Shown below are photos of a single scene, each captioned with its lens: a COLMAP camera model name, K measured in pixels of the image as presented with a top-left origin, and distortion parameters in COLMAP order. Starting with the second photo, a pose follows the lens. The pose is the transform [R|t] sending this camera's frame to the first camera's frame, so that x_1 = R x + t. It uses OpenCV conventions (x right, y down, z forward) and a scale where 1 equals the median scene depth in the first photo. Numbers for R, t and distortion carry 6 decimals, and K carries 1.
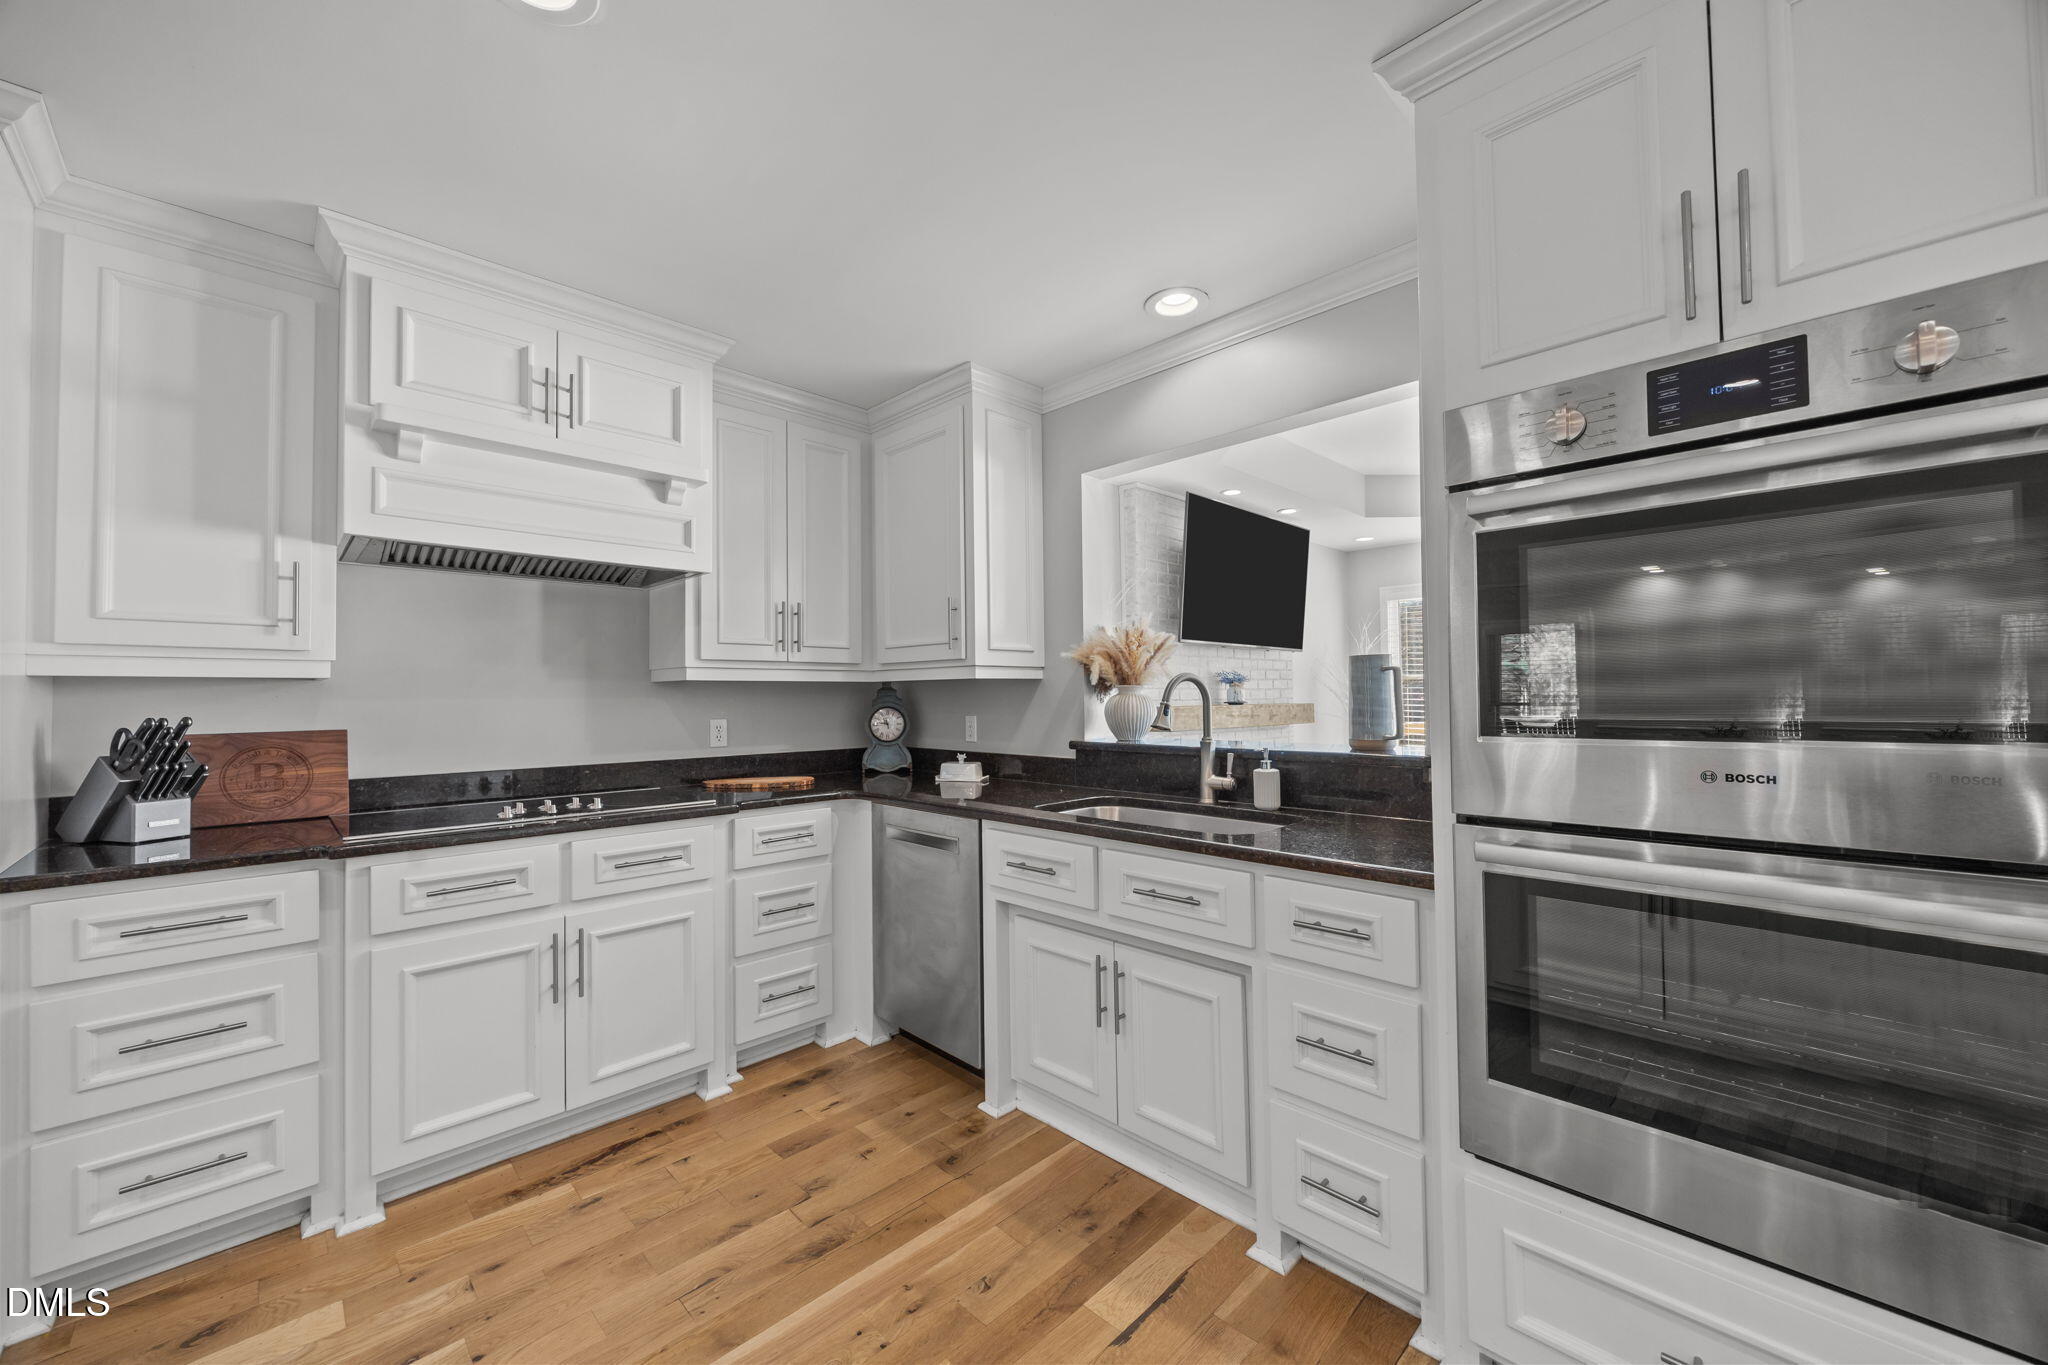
lens RADIAL K [[781.1, 0, 1025.1], [0, 781.1, 680.4], [0, 0, 1]] dist [-0.001817, -0.000233]
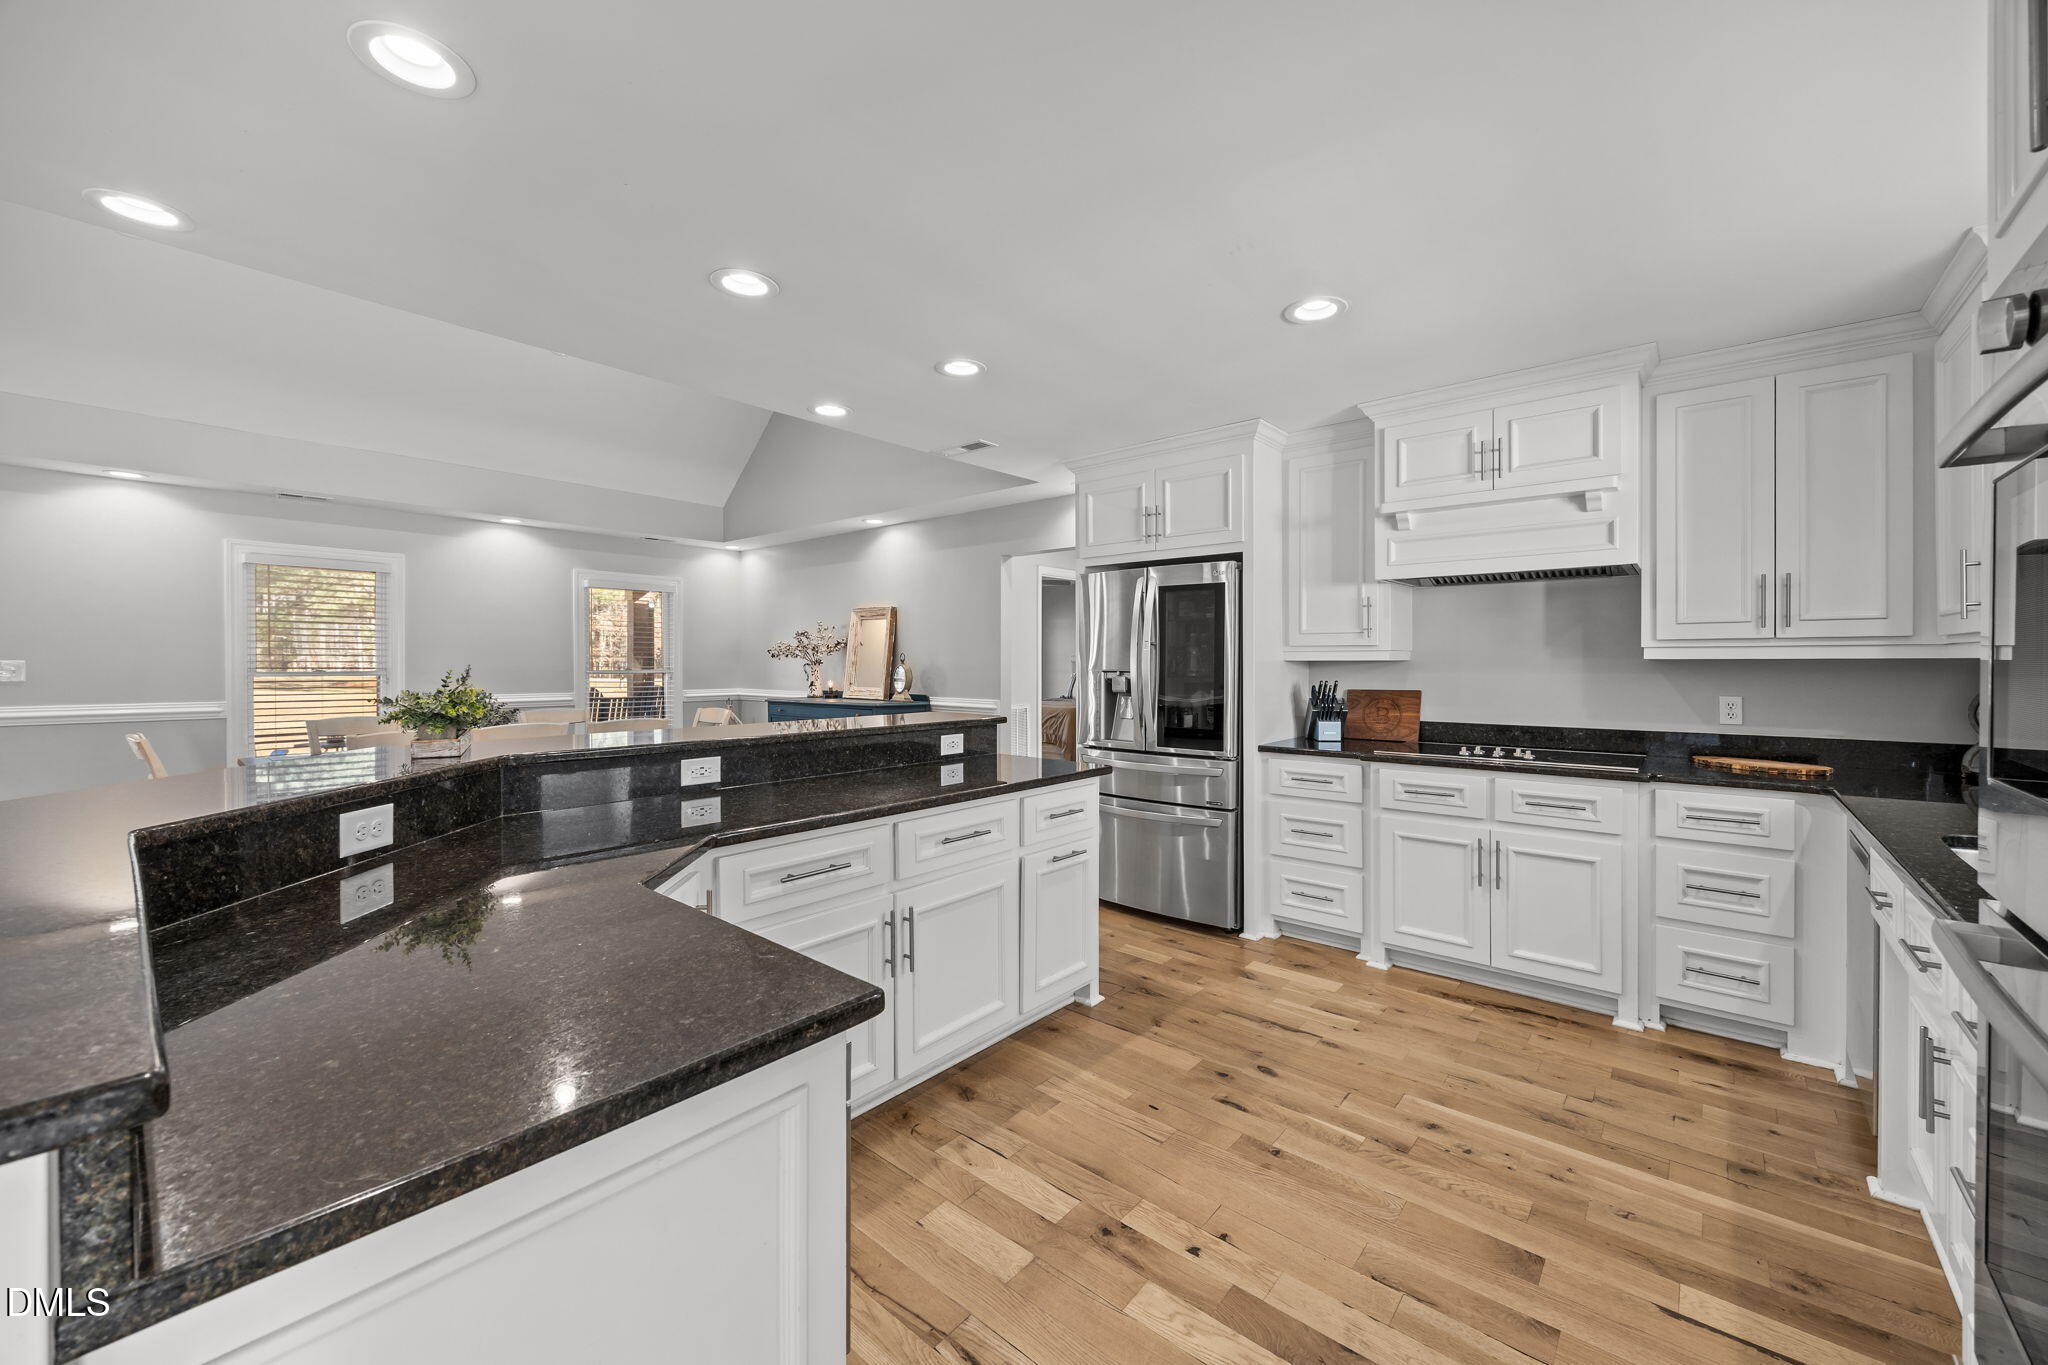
lens RADIAL K [[781.1, 0, 1029.1], [0, 781.1, 667.2], [0, 0, 1]] dist [-0.001817, -0.000233]
pose [[0.079518, 0.016343, -0.996699, 0.687058], [0.022243, 0.999588, 0.018164, -0.032840], [0.996585, -0.023614, 0.079122, 0.057021]]
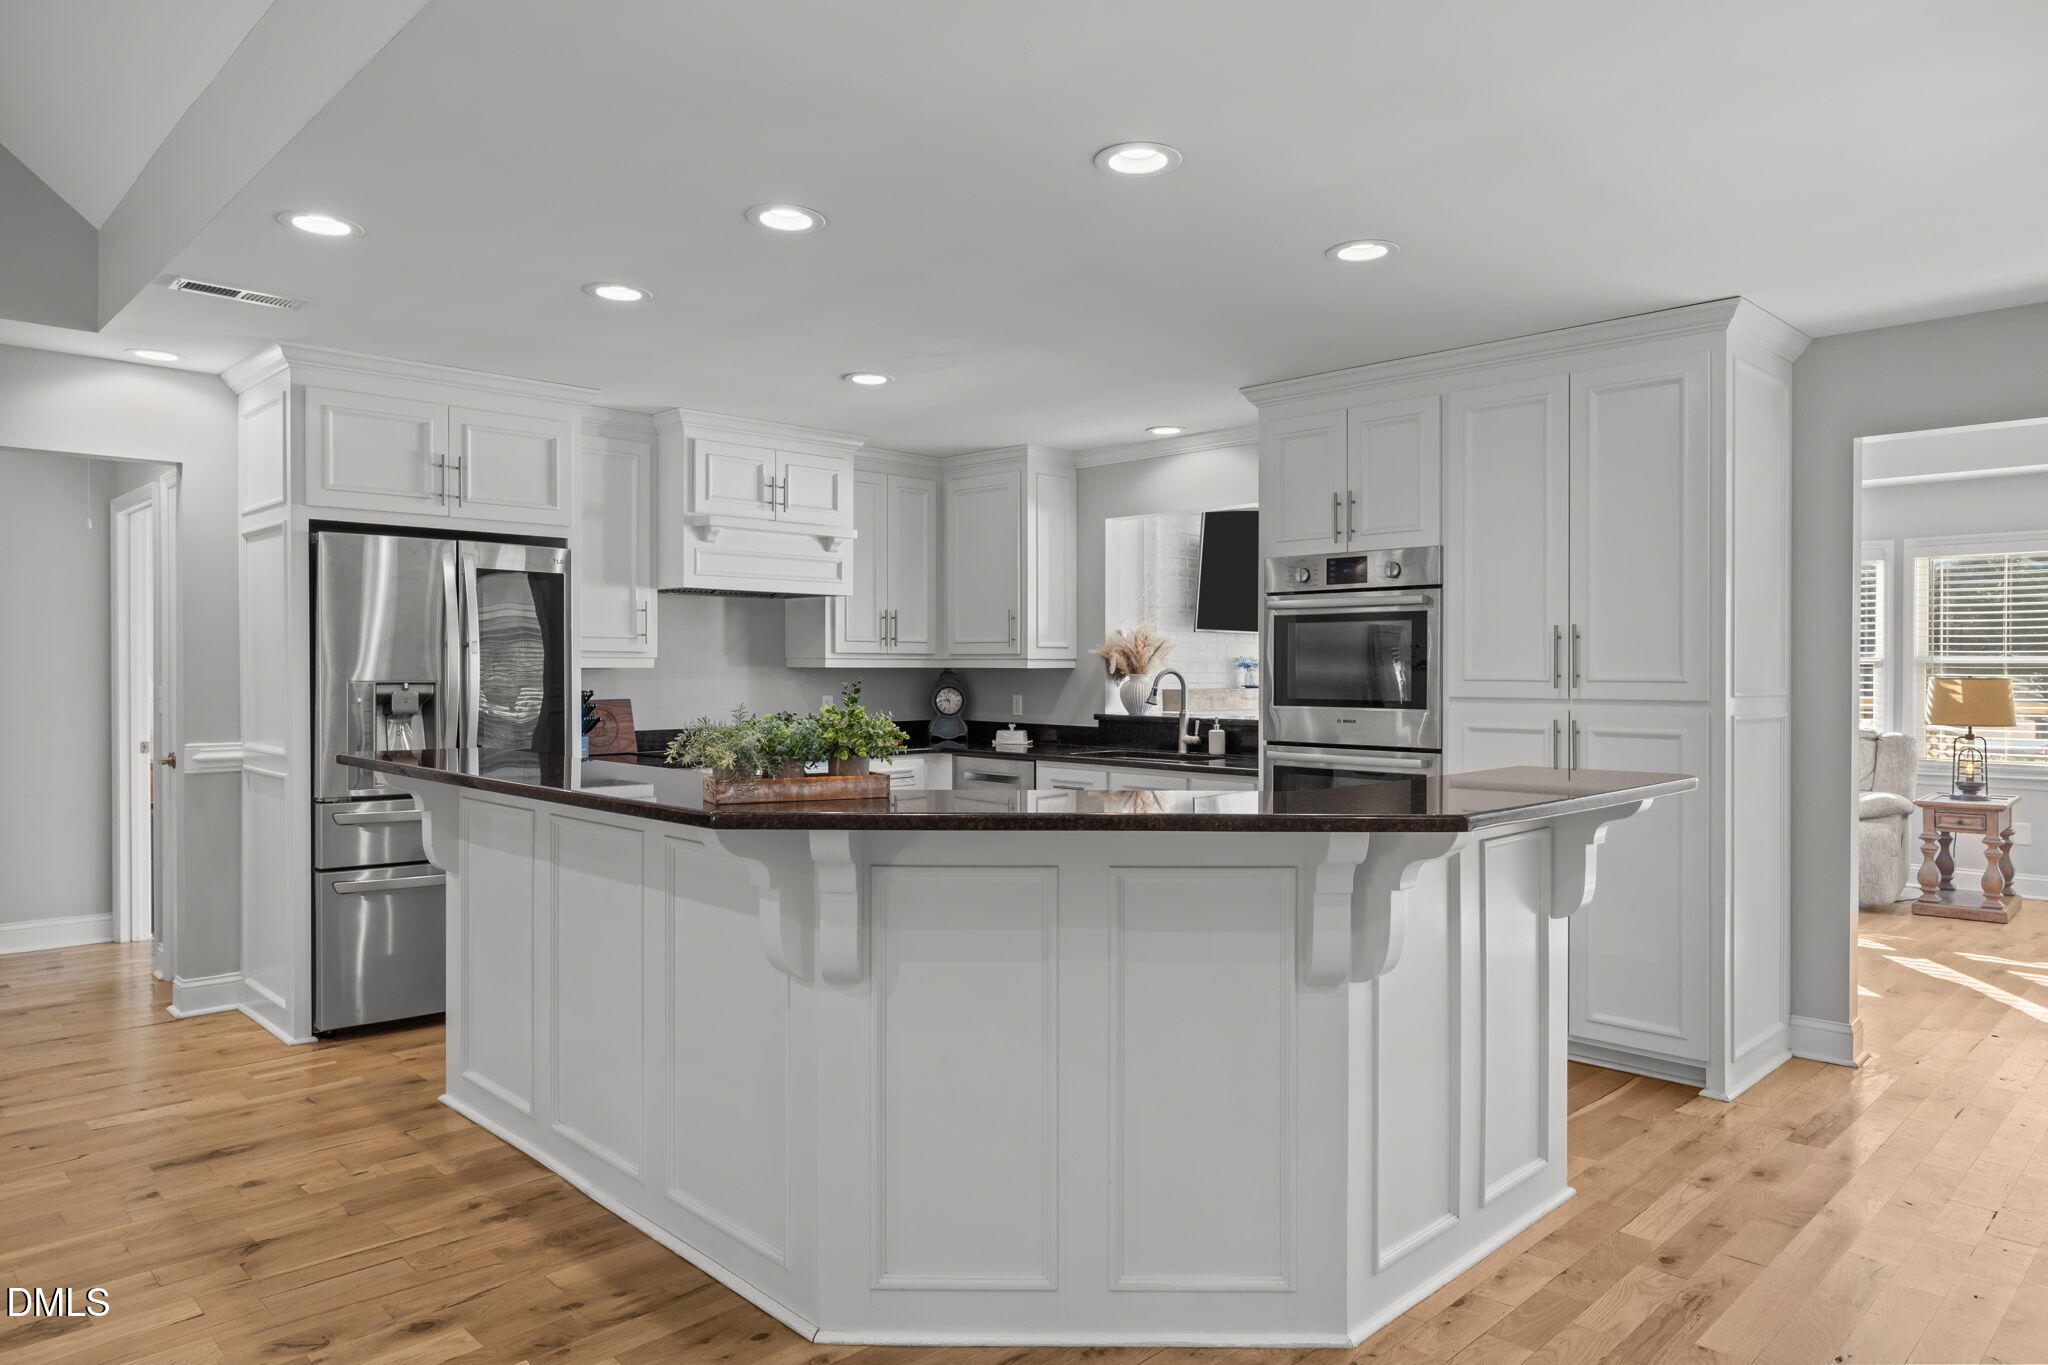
lens RADIAL K [[1314.8, 0, 1020.4], [0, 1314.8, 677.0], [0, 0, 1]] dist [-0.007314, -0.000326]
pose [[0.999916, 0.011203, -0.006592, -0.071970], [-0.011005, 0.999509, 0.029348, -0.066432], [0.006917, -0.029273, 0.999548, -1.617418]]
